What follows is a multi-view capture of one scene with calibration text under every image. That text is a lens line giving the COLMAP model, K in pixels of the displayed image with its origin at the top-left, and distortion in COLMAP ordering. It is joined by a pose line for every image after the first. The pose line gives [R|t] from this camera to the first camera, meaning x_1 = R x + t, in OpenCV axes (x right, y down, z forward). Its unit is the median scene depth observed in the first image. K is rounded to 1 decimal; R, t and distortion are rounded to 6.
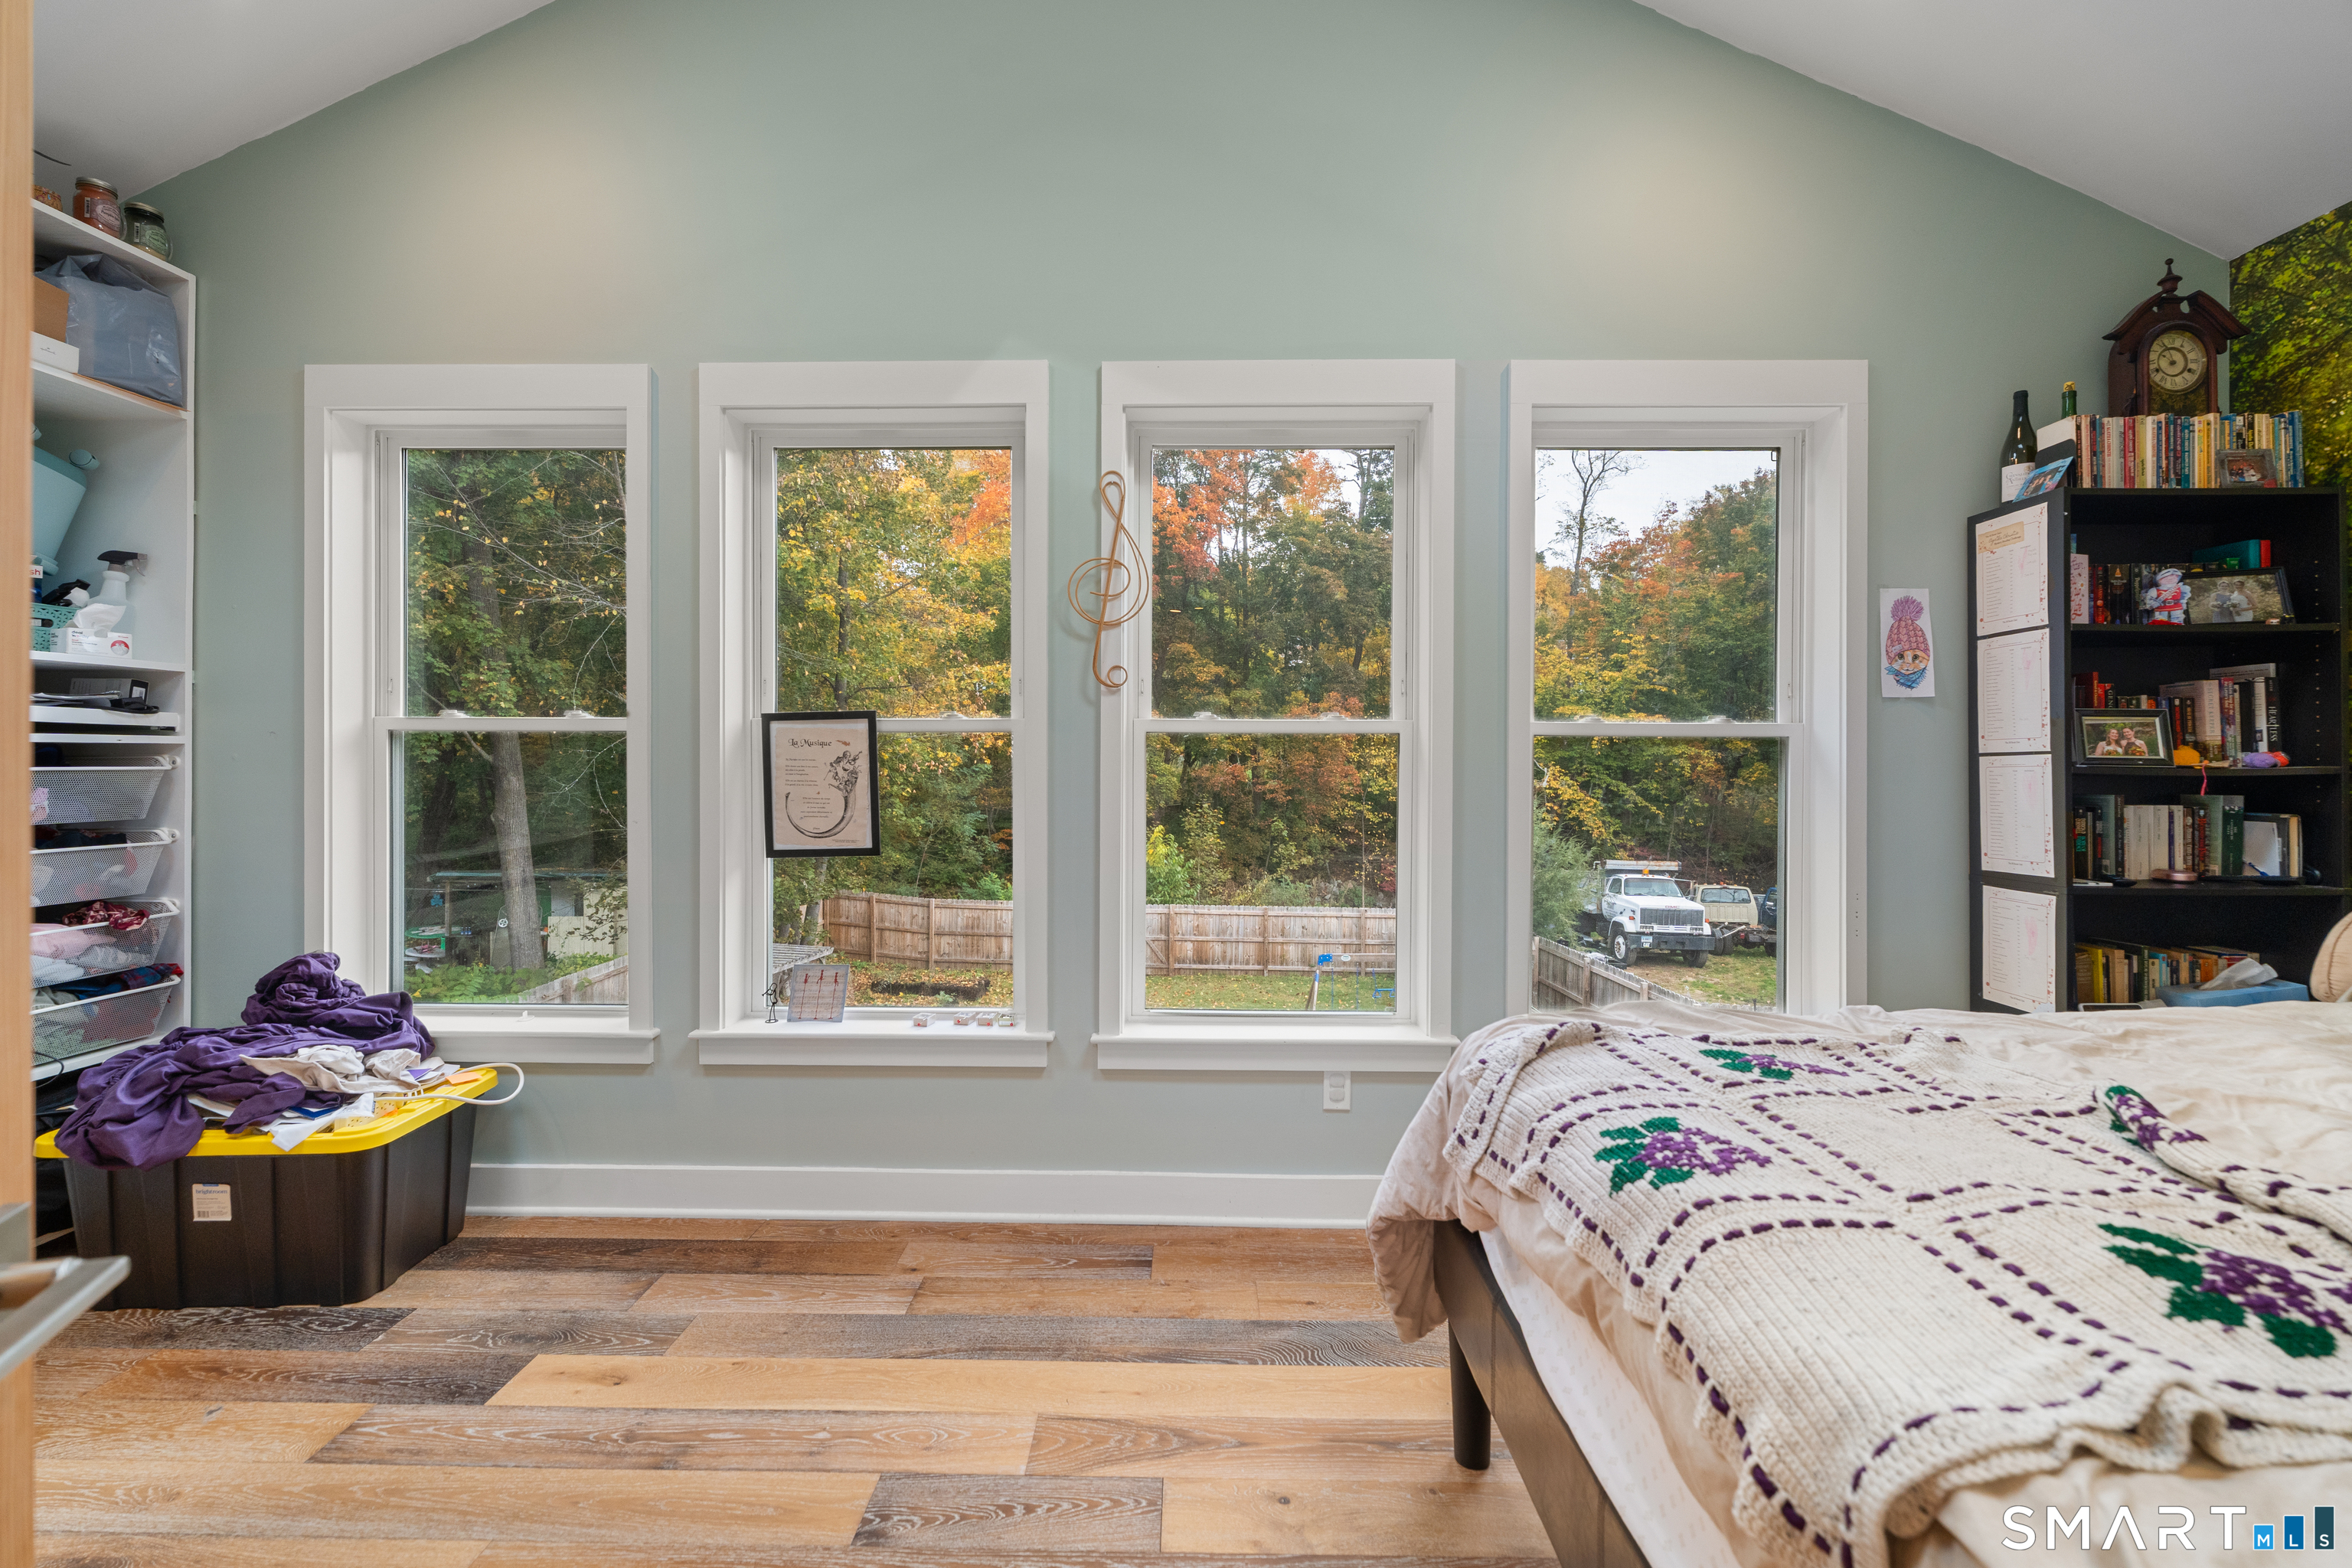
lens RADIAL K [[1049.2, 0, 1192.4], [0, 1049.2, 768.1], [0, 0, 1]] dist [0.001339, 0.000504]
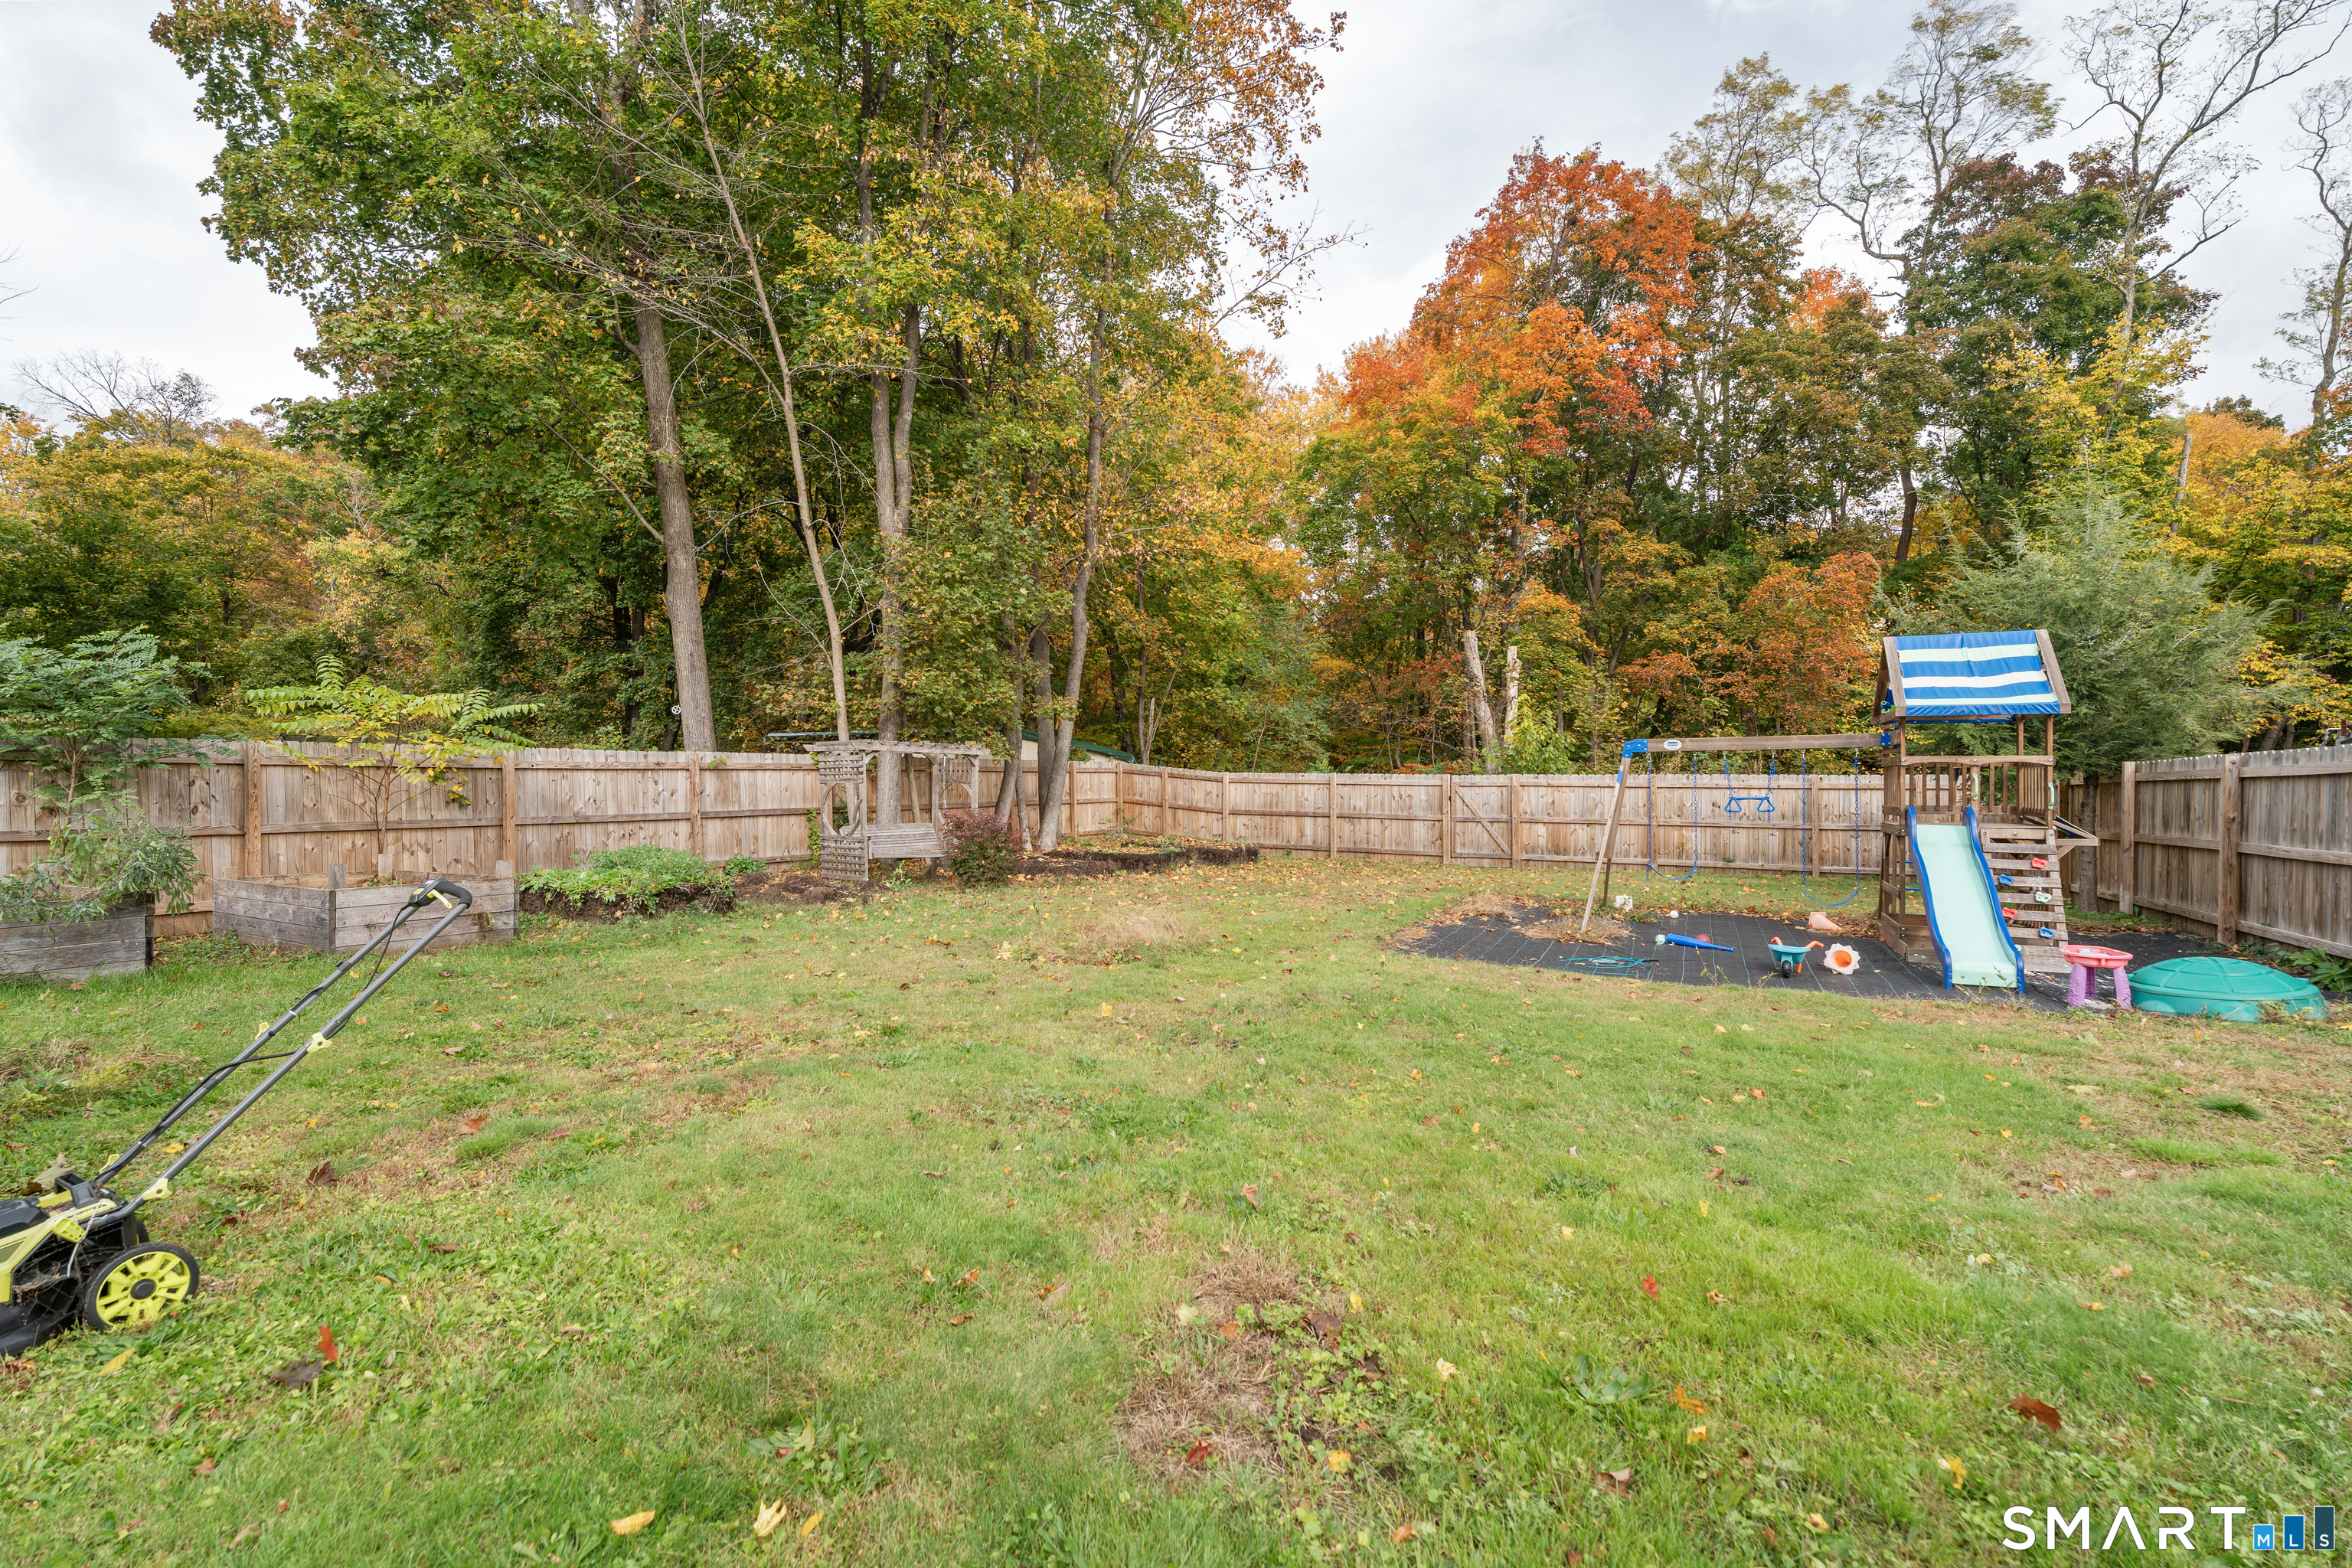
lens RADIAL K [[1046.6, 0, 1176.0], [0, 1046.6, 784.0], [0, 0, 1]] dist [0.008741, 0.000114]
pose [[0.878673, -0.012708, -0.477255, 0.119035], [0.009747, 0.999915, -0.008681, 0.134700], [0.477325, 0.002976, 0.878722, 0.216473]]
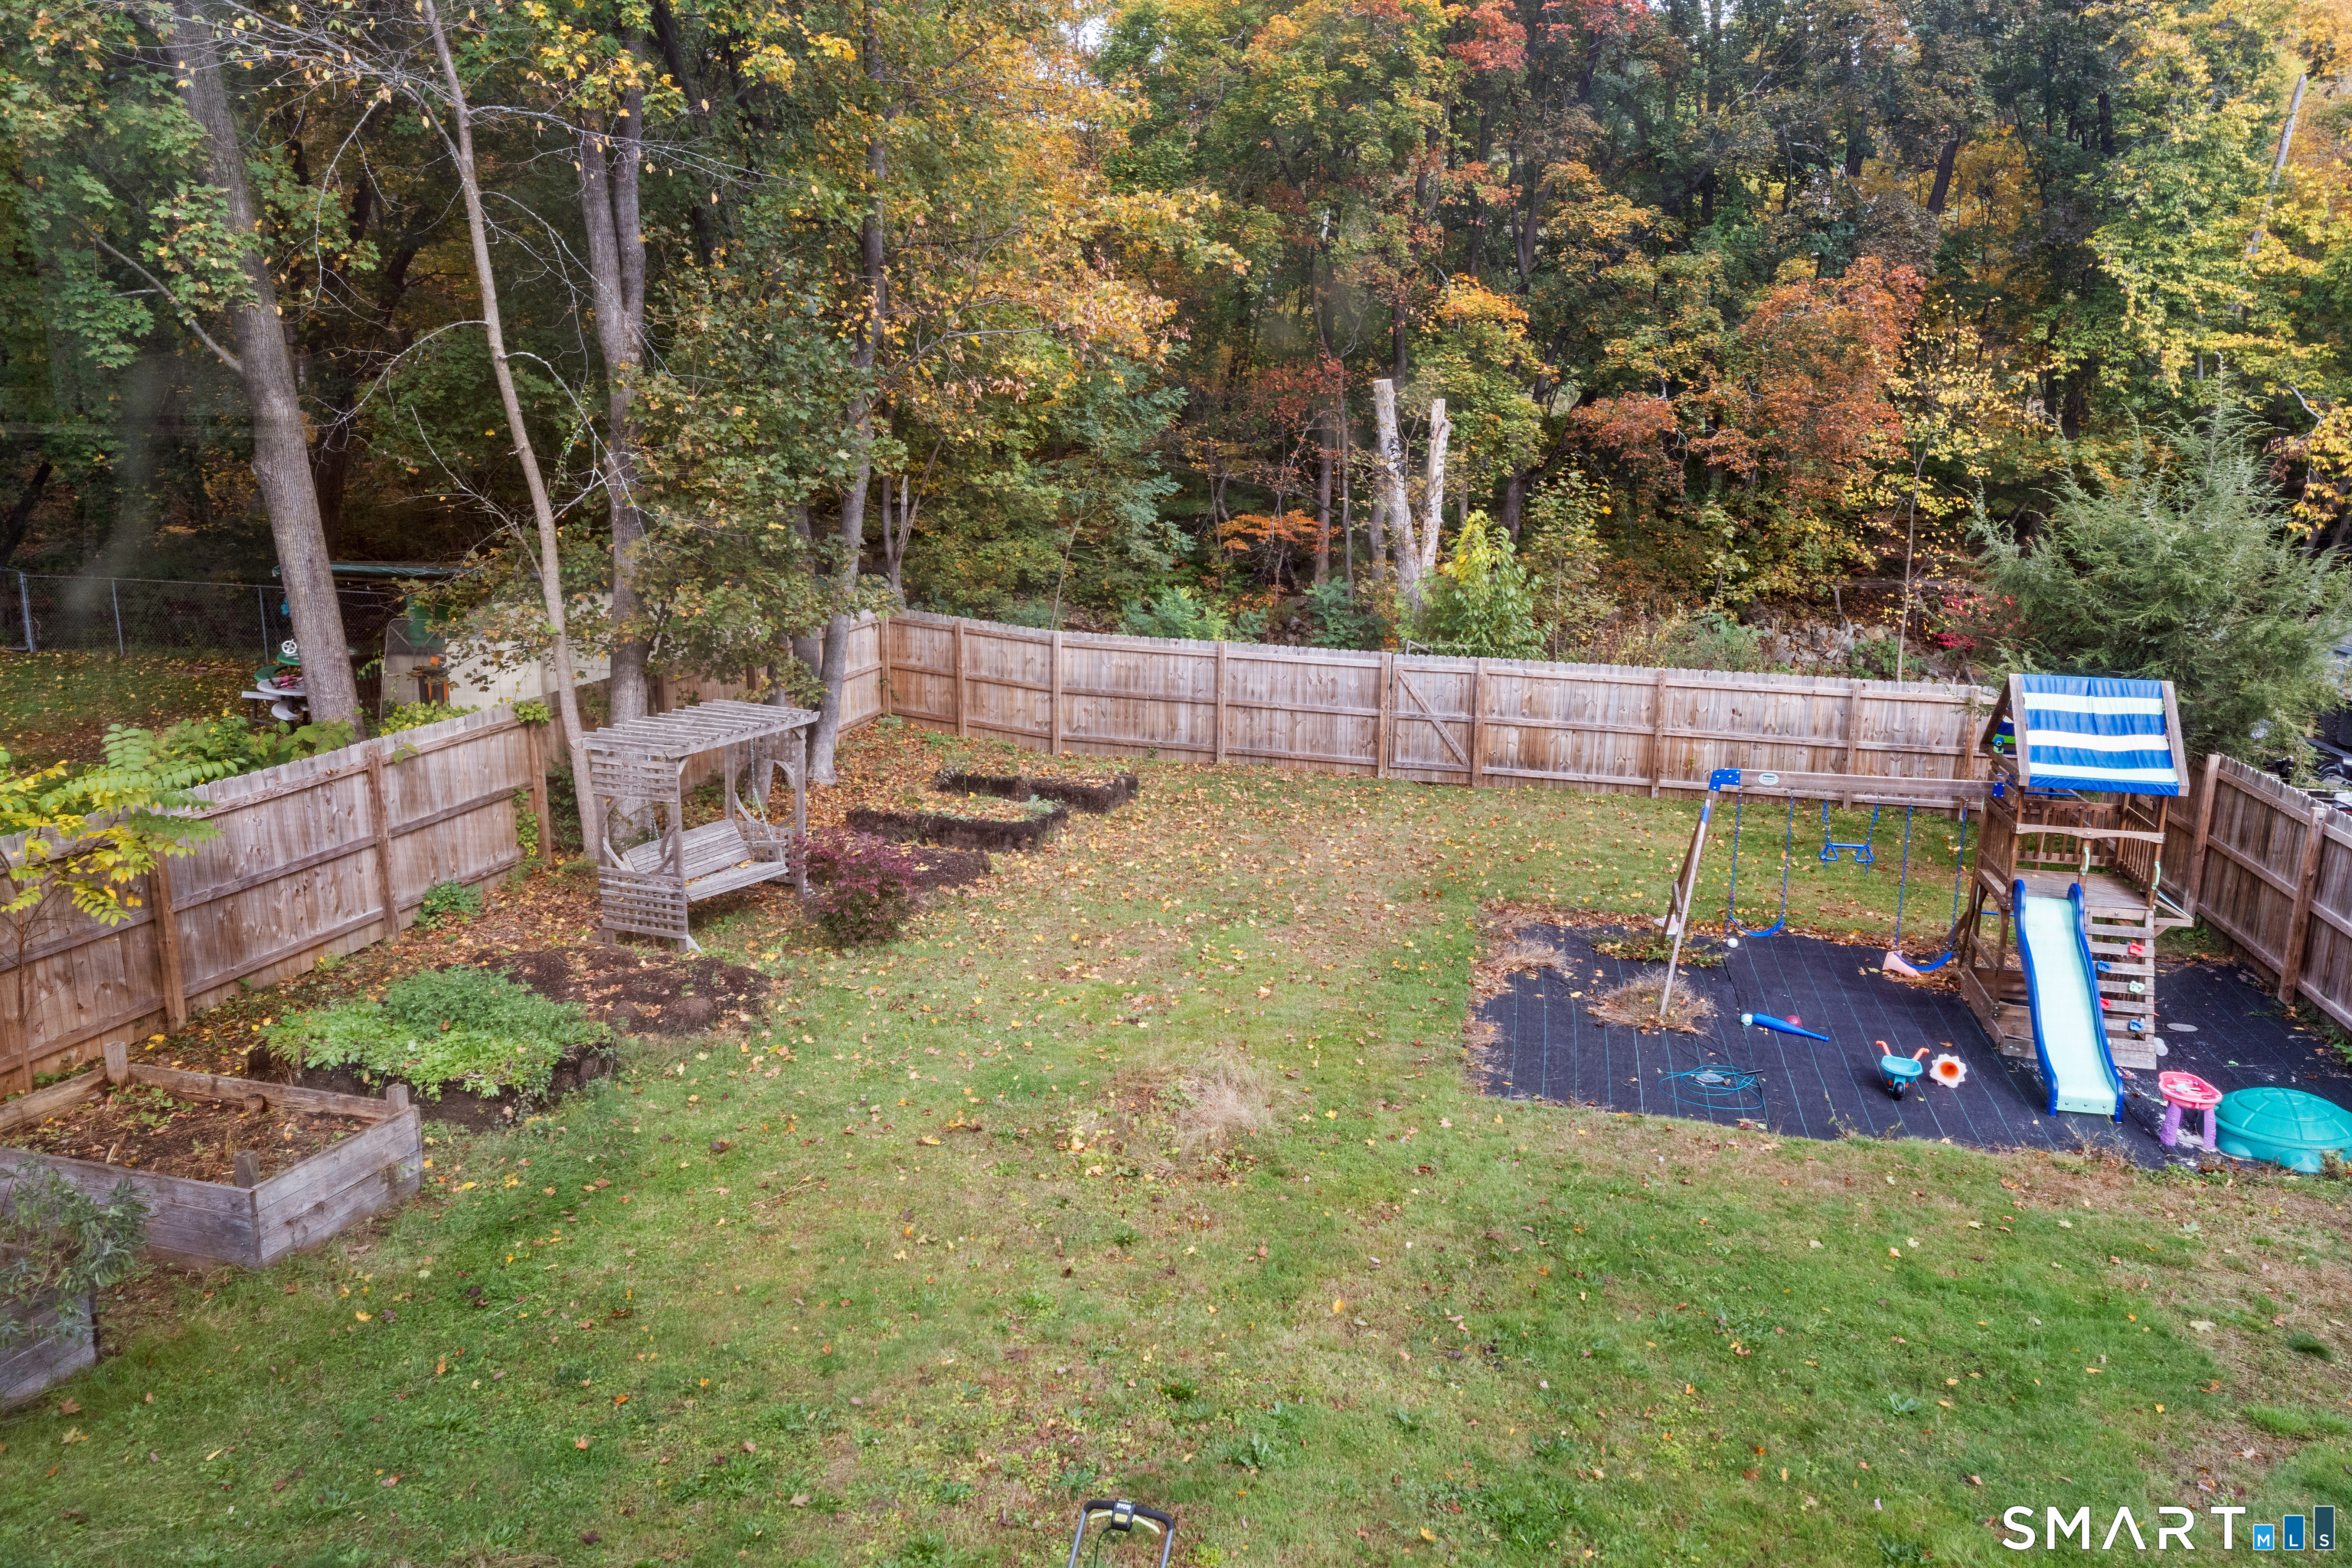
lens RADIAL K [[1769.9, 0, 1176.0], [0, 1769.9, 784.0], [0, 0, 1]] dist [-0.026972, 0.066413]
pose [[0.968556, 0.056888, -0.242206, 0.049072], [-0.006135, 0.978673, 0.205331, 0.007790], [0.248721, -0.197388, 0.948249, 0.084708]]
